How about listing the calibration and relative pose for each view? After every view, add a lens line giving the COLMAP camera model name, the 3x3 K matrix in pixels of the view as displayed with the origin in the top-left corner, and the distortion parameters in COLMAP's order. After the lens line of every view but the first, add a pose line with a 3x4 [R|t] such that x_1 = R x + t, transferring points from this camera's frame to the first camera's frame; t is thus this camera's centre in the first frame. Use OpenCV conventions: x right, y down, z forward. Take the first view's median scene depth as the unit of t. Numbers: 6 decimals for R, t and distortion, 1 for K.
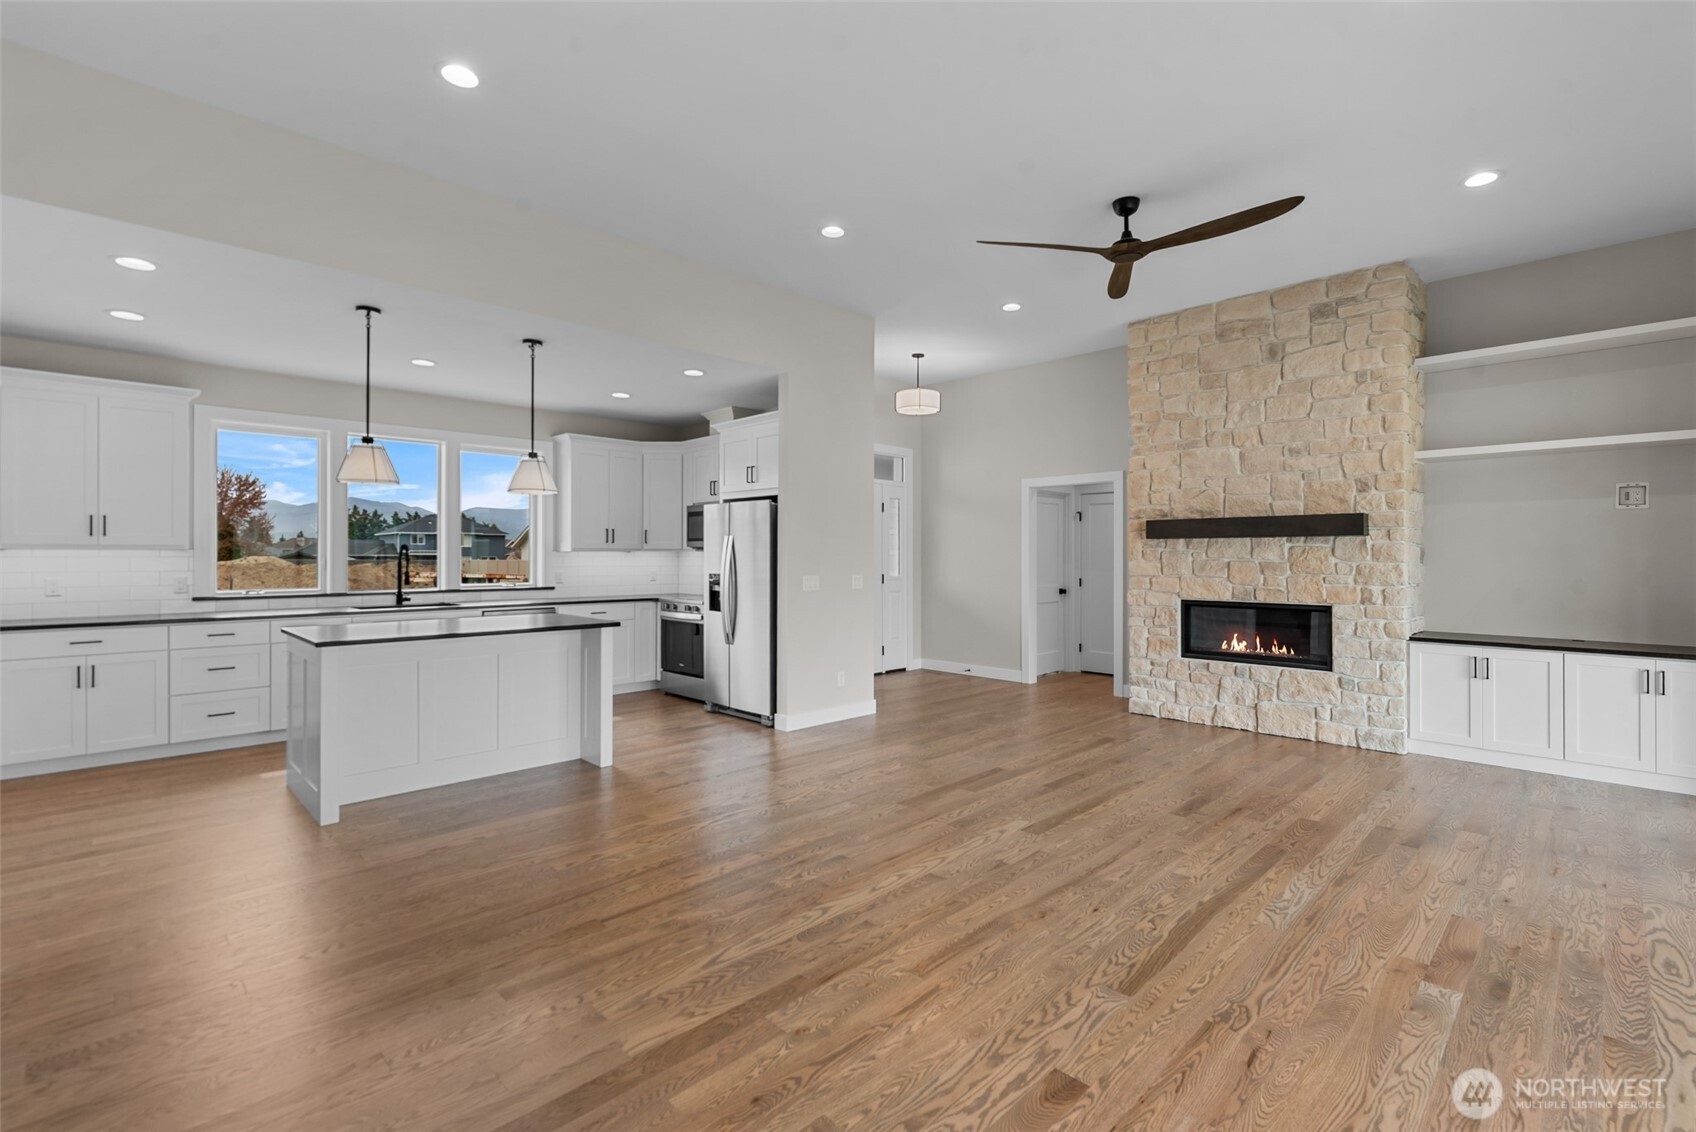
lens RADIAL K [[751.7, 0, 853.8], [0, 751.7, 551.2], [0, 0, 1]] dist [0.002703, 0.000387]
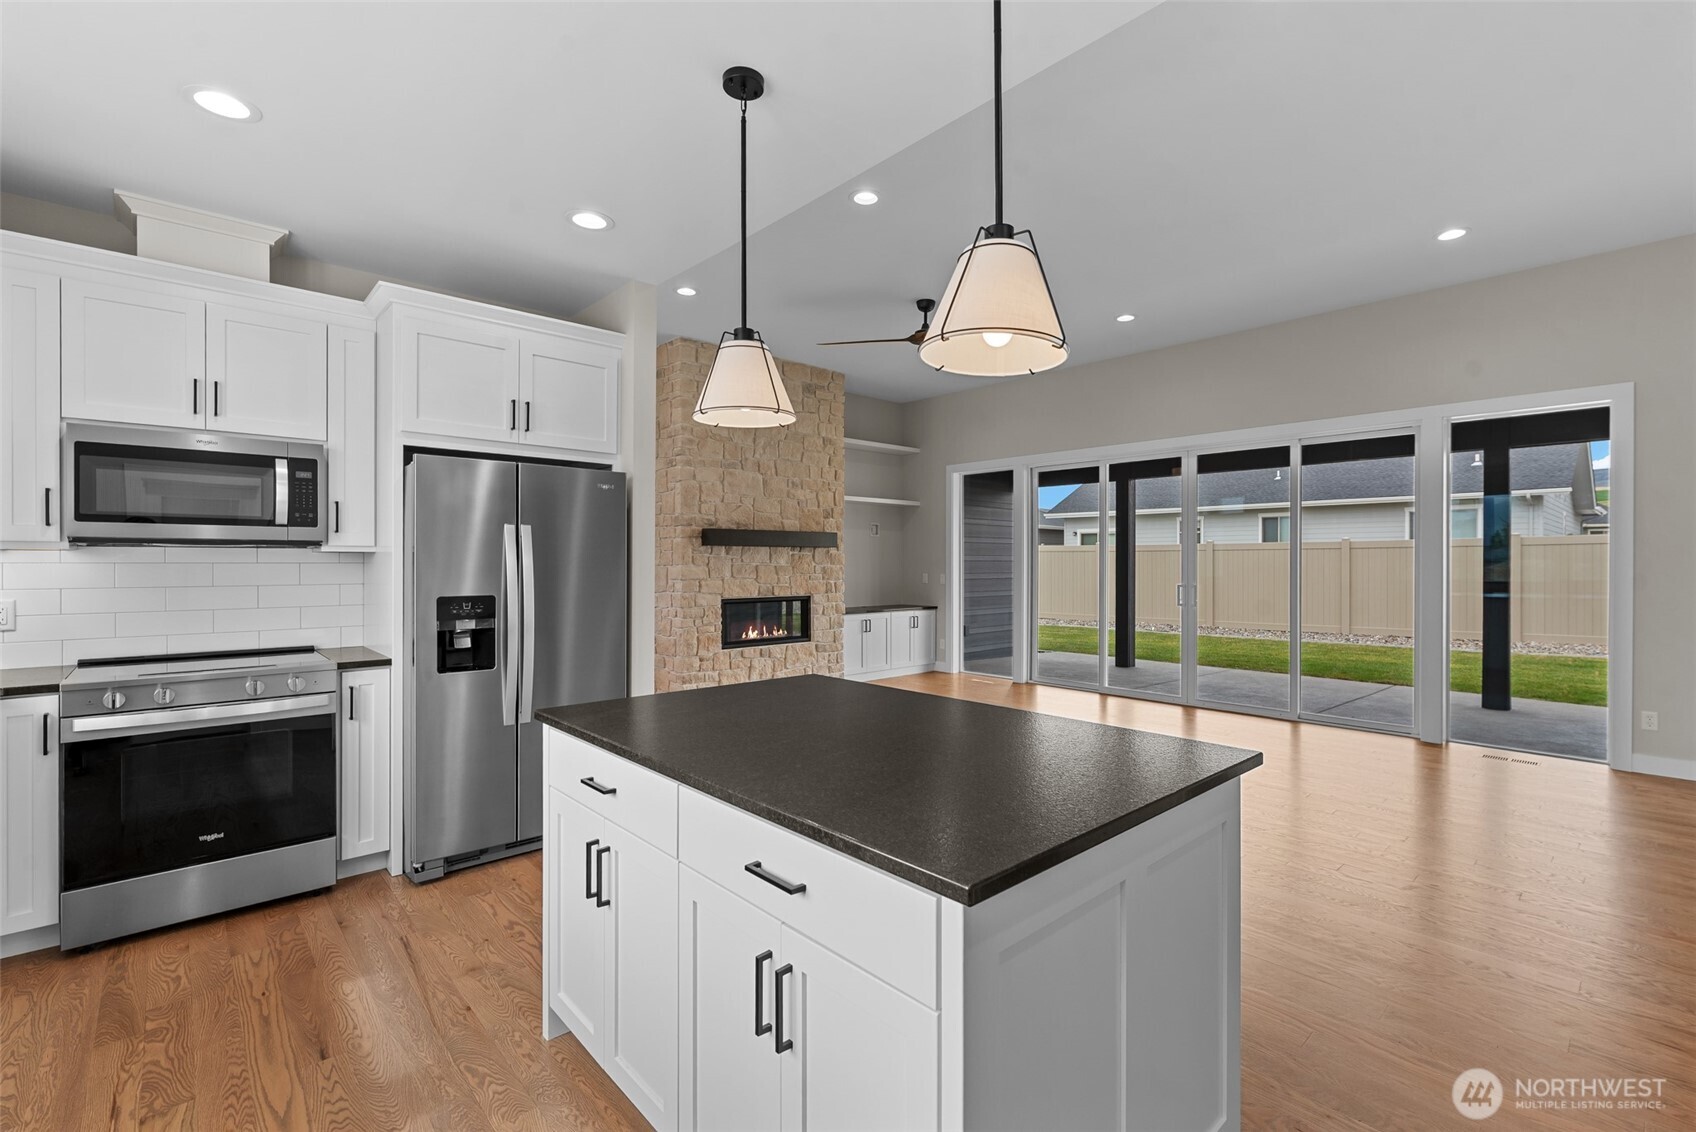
lens RADIAL K [[751.7, 0, 858.3], [0, 751.7, 562.1], [0, 0, 1]] dist [0.002703, 0.000387]
pose [[0.039407, -0.000882, 0.999223, -0.751039], [-0.006115, 0.999981, 0.001124, 0.006040], [-0.999205, -0.006155, 0.039401, 0.803402]]
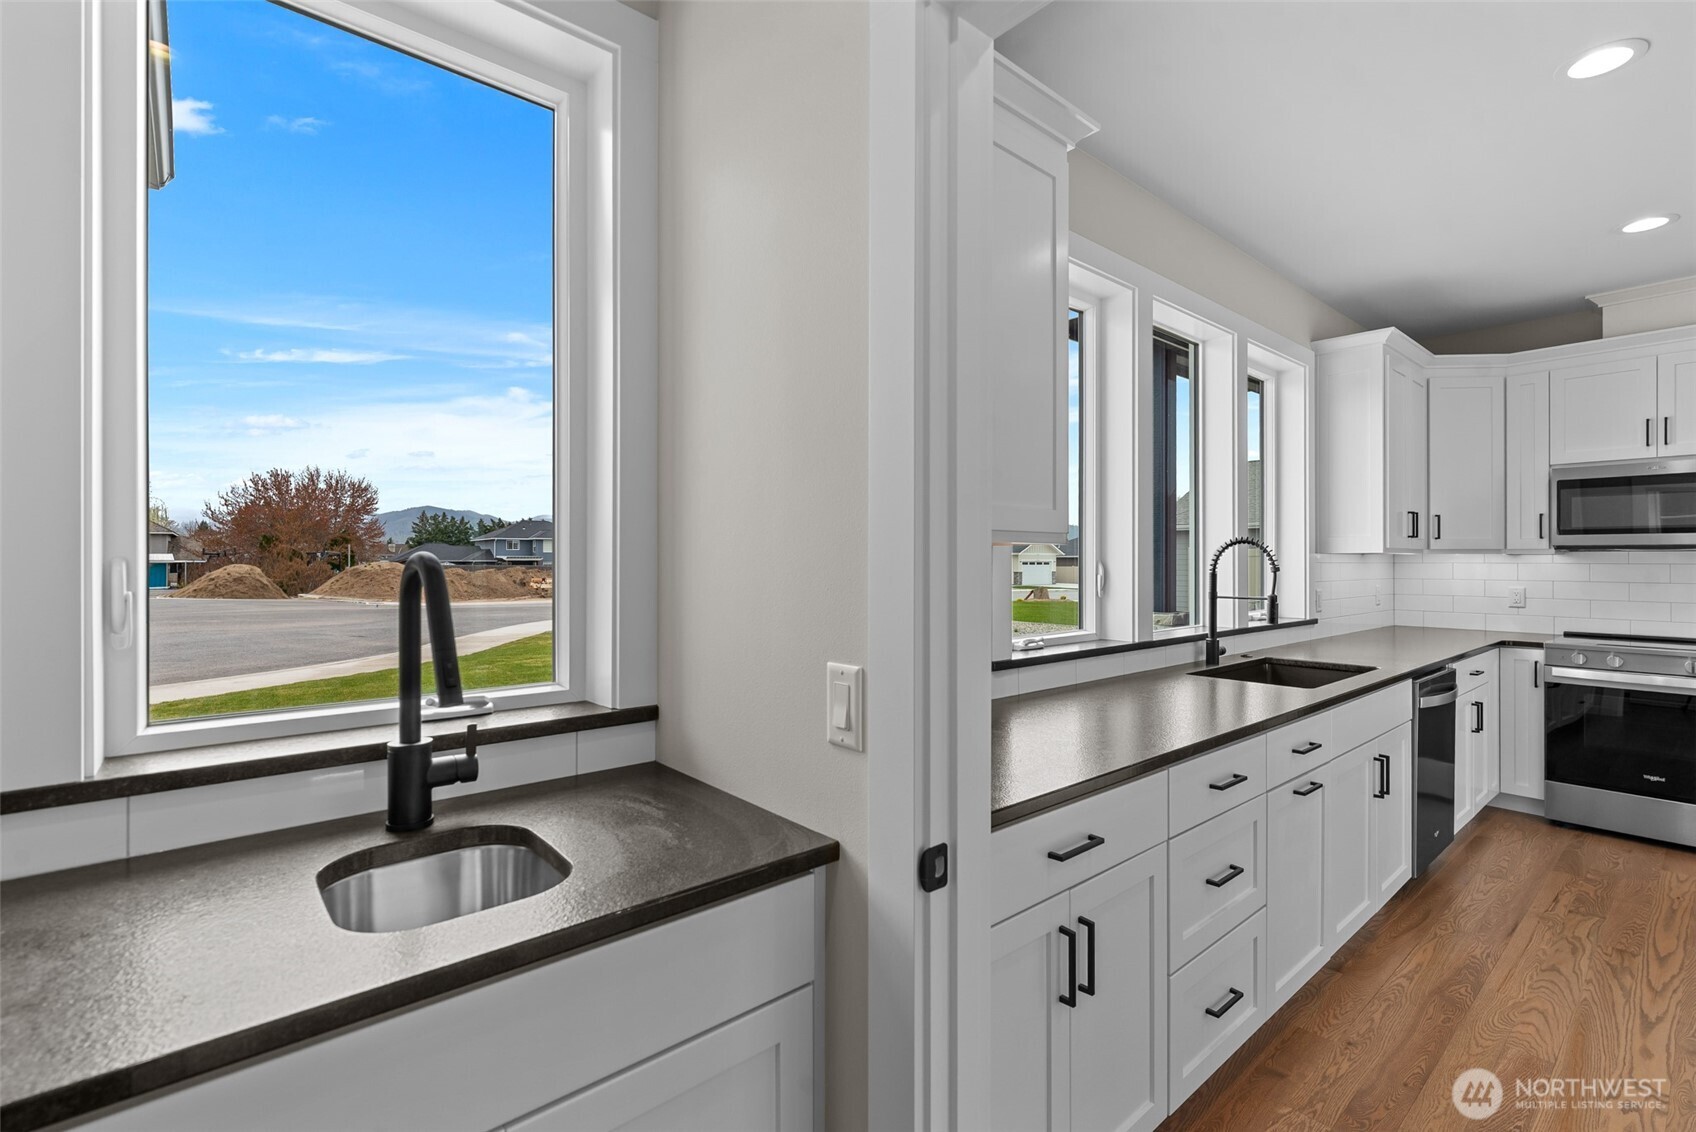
lens RADIAL K [[751.7, 0, 859.3], [0, 751.7, 560.0], [0, 0, 1]] dist [0.002703, 0.000387]
pose [[0.997185, 0.002893, -0.074921, -0.892915], [-0.002700, 0.999993, 0.002680, 0.006752], [0.074928, -0.002470, 0.997186, 0.561839]]
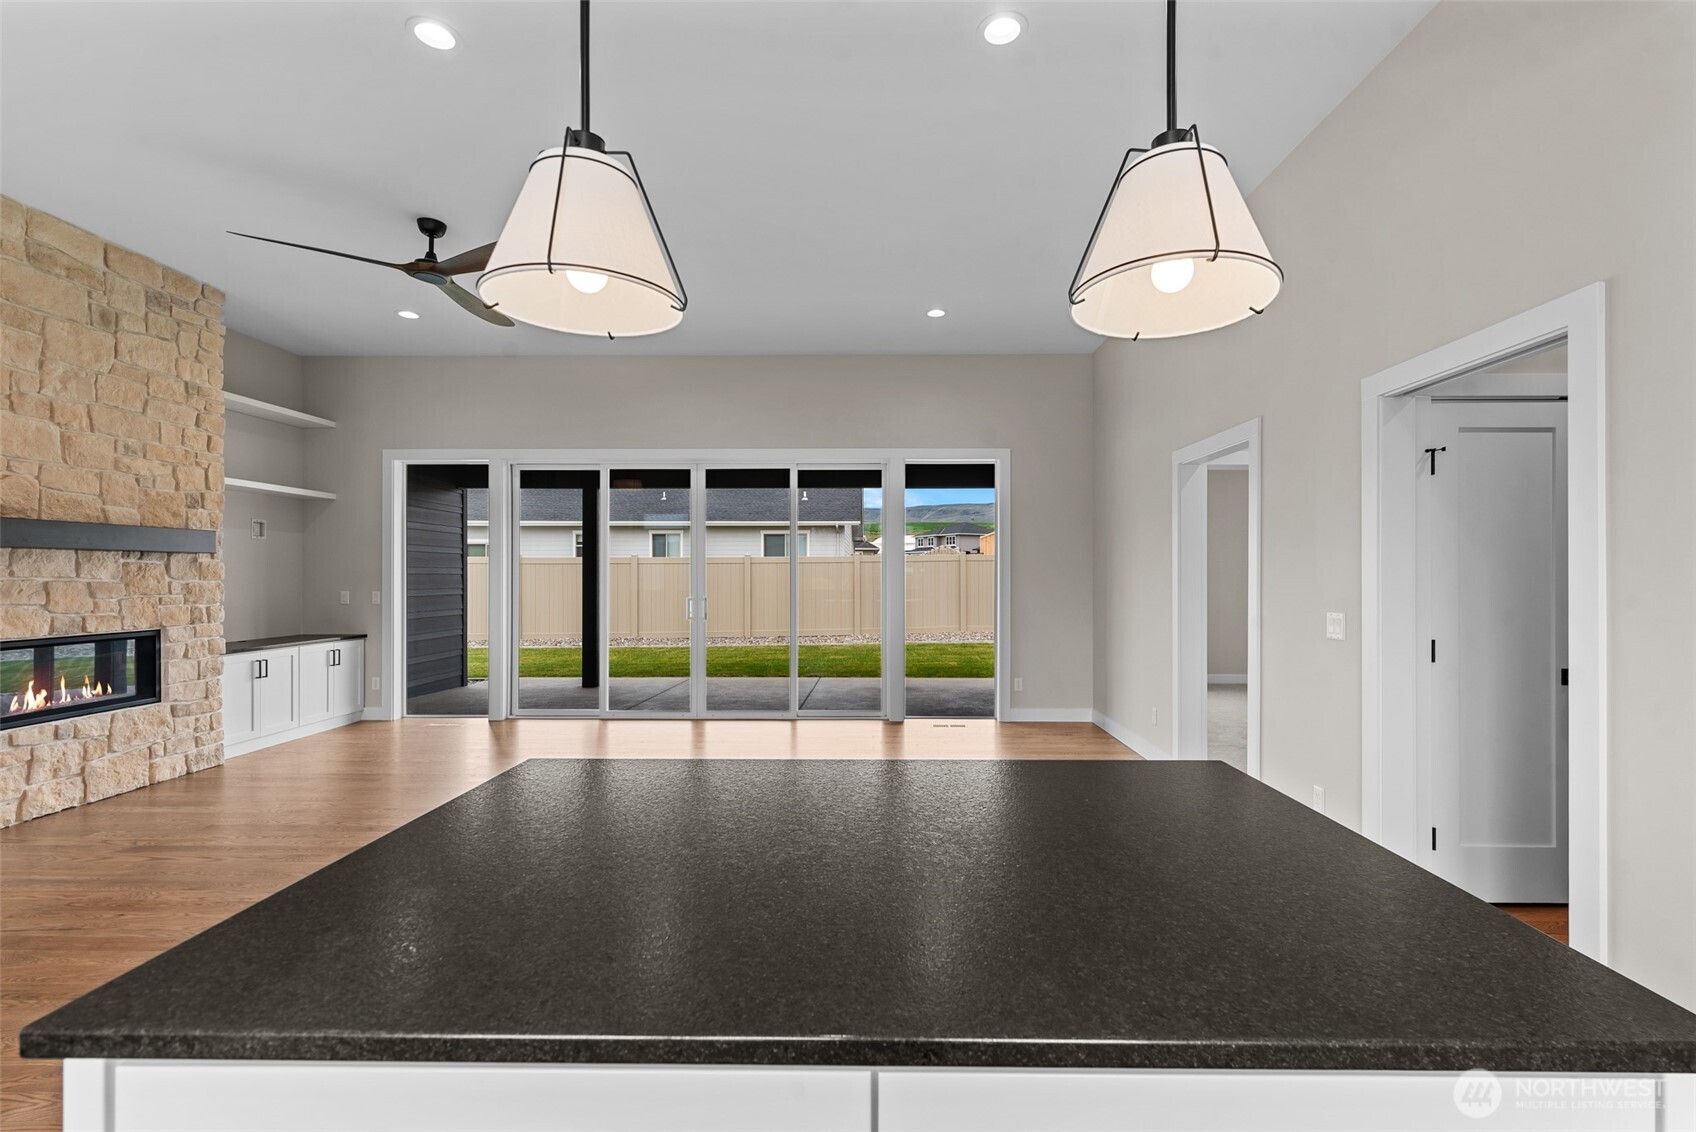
lens RADIAL K [[751.7, 0, 873.0], [0, 751.7, 571.8], [0, 0, 1]] dist [0.002703, 0.000387]
pose [[-0.704579, 0.003120, 0.709619, -0.576363], [-0.003312, 0.999965, -0.007685, 0.007215], [-0.709618, -0.007765, -0.704544, 0.971614]]
